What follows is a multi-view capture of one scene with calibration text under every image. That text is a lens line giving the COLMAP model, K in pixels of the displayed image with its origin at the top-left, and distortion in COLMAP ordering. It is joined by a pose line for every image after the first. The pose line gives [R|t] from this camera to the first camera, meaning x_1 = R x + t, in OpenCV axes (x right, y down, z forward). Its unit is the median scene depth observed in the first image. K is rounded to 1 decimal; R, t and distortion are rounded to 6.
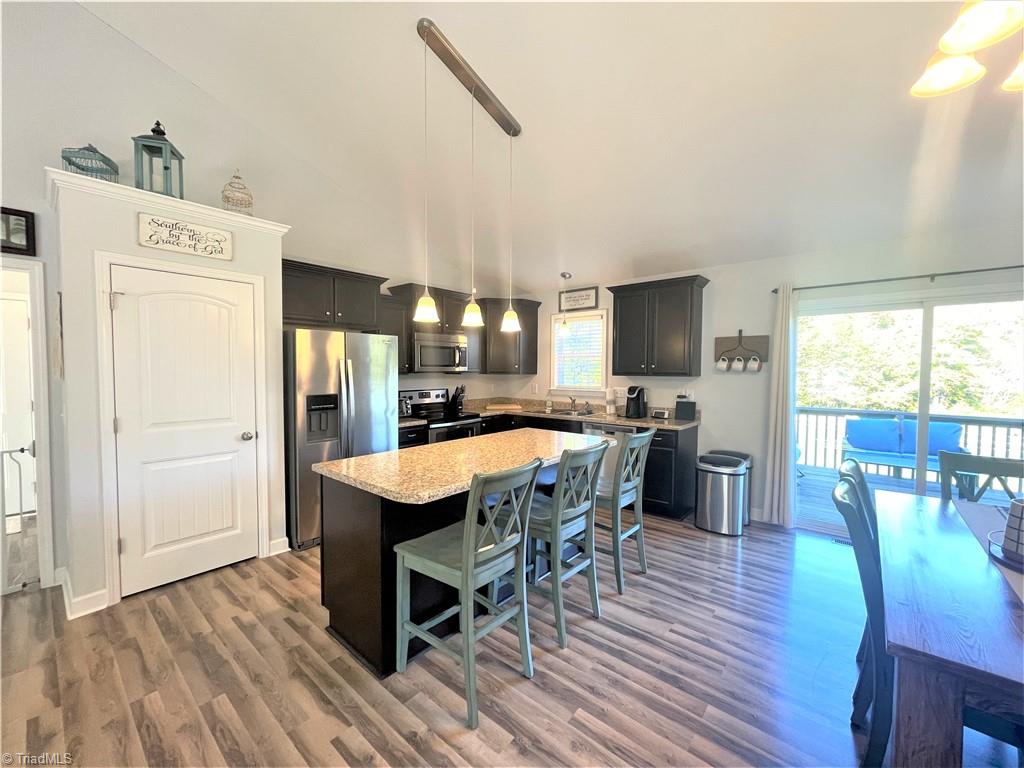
lens RADIAL K [[412.4, 0, 509.0], [0, 412.4, 384.8], [0, 0, 1]] dist [0.001511, -0.000938]
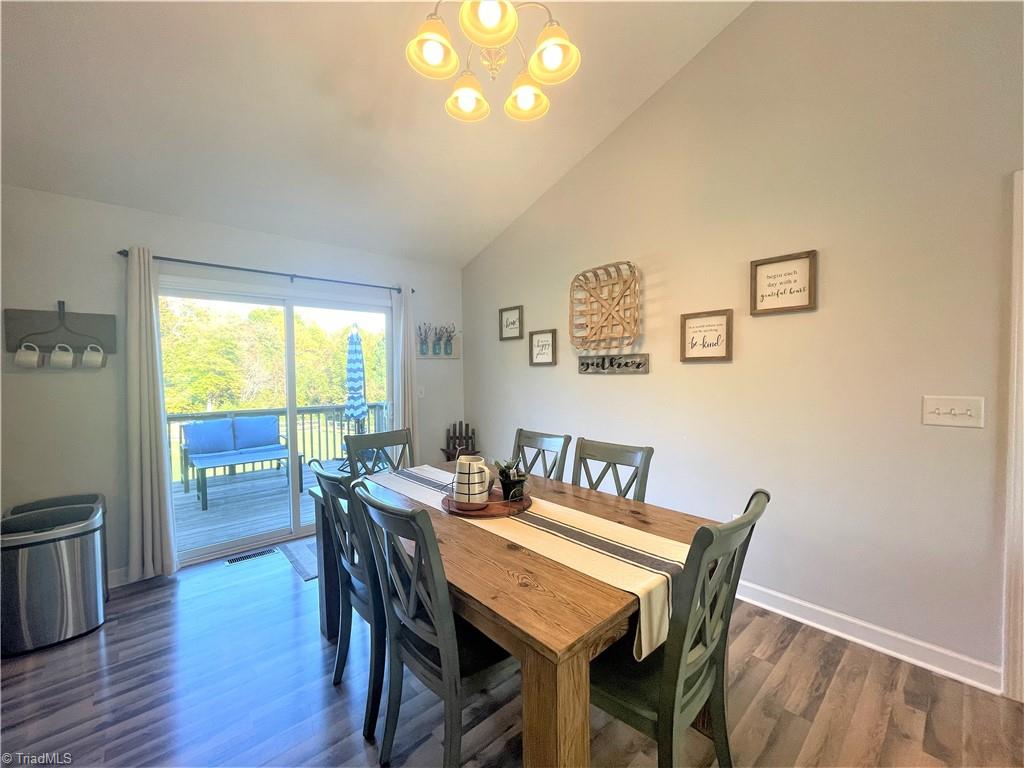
lens RADIAL K [[412.4, 0, 509.0], [0, 412.4, 384.8], [0, 0, 1]] dist [0.001511, -0.000938]
pose [[0.129655, -0.035776, 0.990914, 0.025397], [0.053662, 0.998138, 0.029015, 0.012679], [-0.990106, 0.049413, 0.131333, 0.277655]]
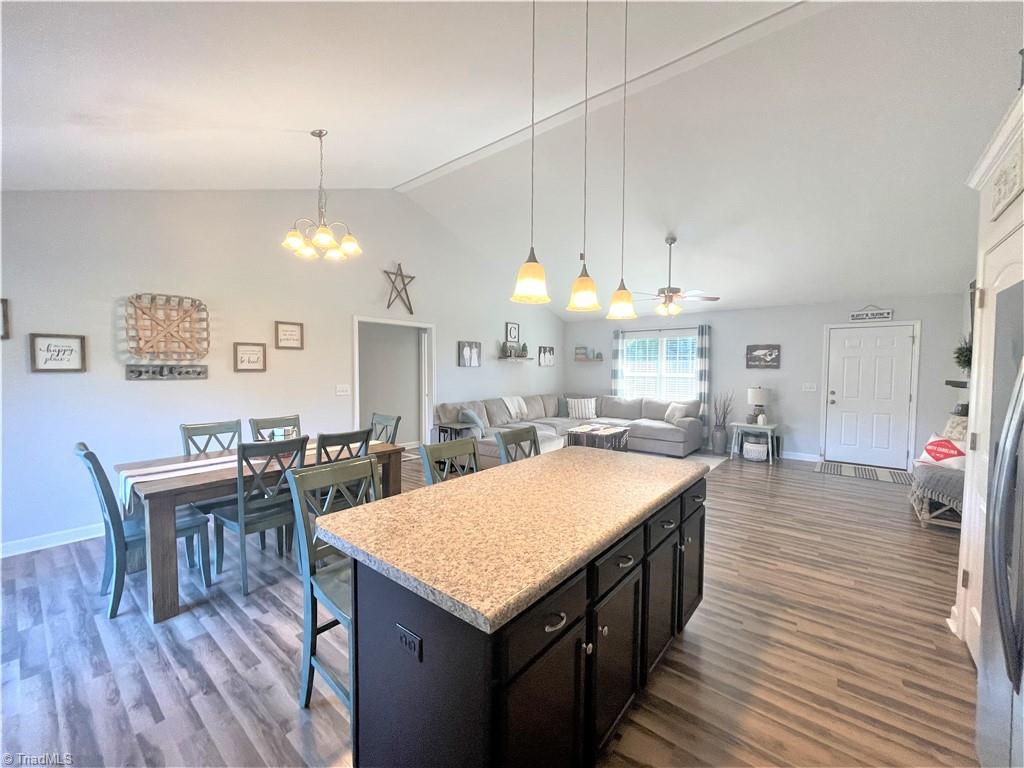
lens RADIAL K [[412.4, 0, 509.0], [0, 412.4, 384.8], [0, 0, 1]] dist [0.001511, -0.000938]
pose [[-0.999664, -0.006830, -0.025000, 0.036889], [-0.008928, 0.996359, 0.084793, -0.060786], [0.024330, 0.084988, -0.996085, 1.288476]]
